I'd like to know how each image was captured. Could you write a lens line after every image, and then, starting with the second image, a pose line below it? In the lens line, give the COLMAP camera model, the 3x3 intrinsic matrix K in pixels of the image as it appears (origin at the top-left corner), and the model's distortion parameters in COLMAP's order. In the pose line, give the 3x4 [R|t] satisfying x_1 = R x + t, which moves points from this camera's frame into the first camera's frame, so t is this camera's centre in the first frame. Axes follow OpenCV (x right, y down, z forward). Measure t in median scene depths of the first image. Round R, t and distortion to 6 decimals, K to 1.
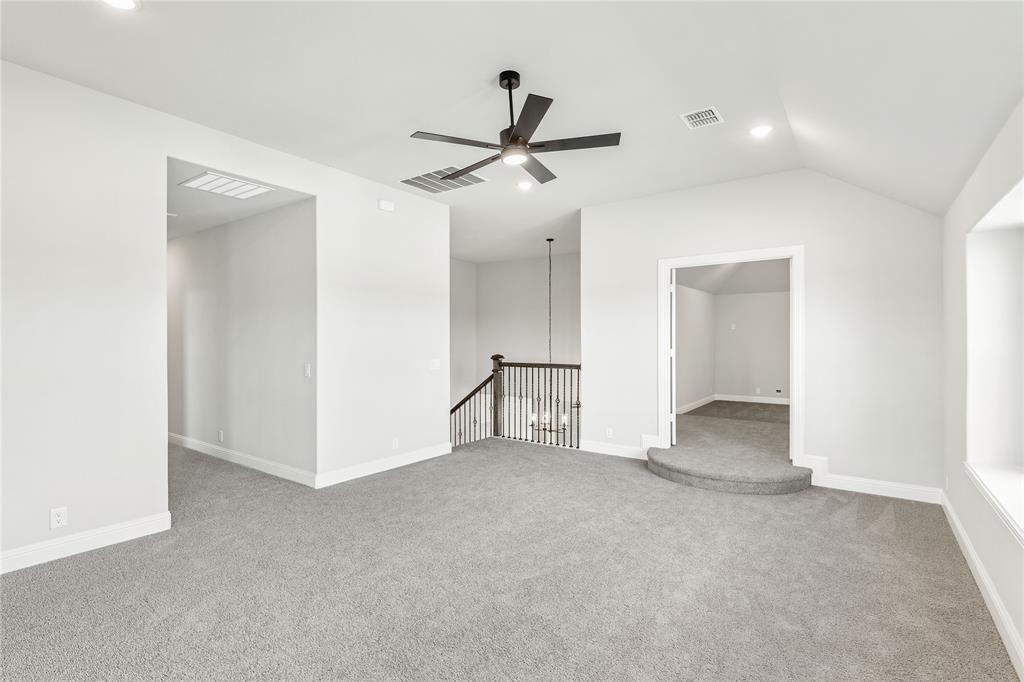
lens RADIAL K [[476.0, 0, 510.0], [0, 476.0, 338.9], [0, 0, 1]] dist [-0.003086, -0.000265]
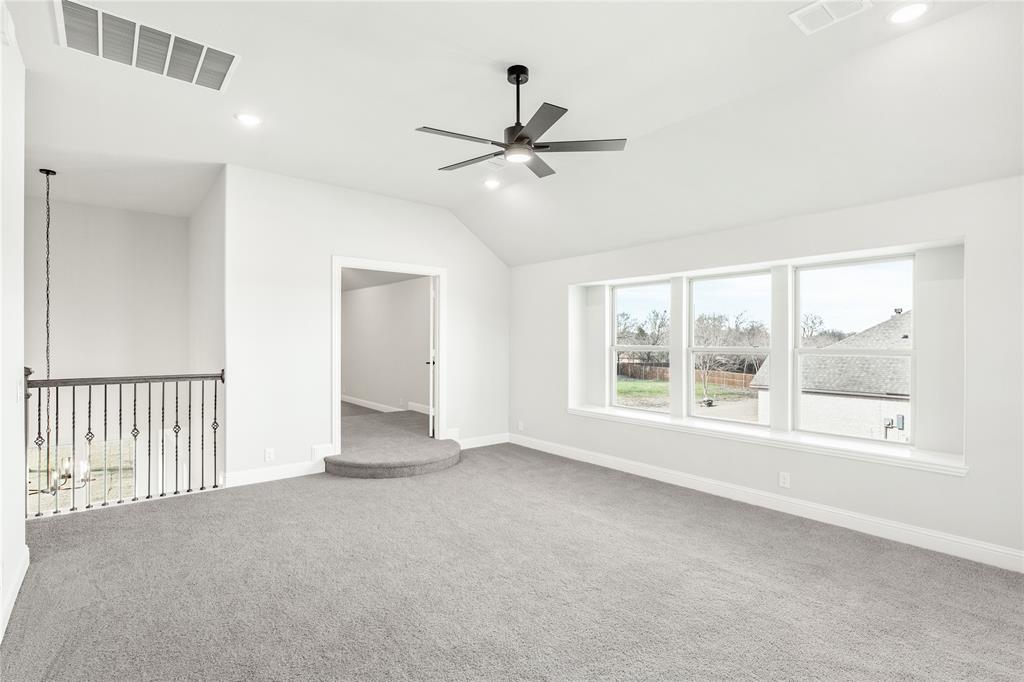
lens RADIAL K [[491.0, 0, 512.0], [0, 491.0, 341.0], [0, 0, 1]] dist [-0.002217, -0.000116]
pose [[0.251508, 0.004681, 0.967844, -0.615829], [-0.007014, 0.999971, -0.003014, 0.002946], [-0.967830, -0.006030, 0.251534, 0.474673]]
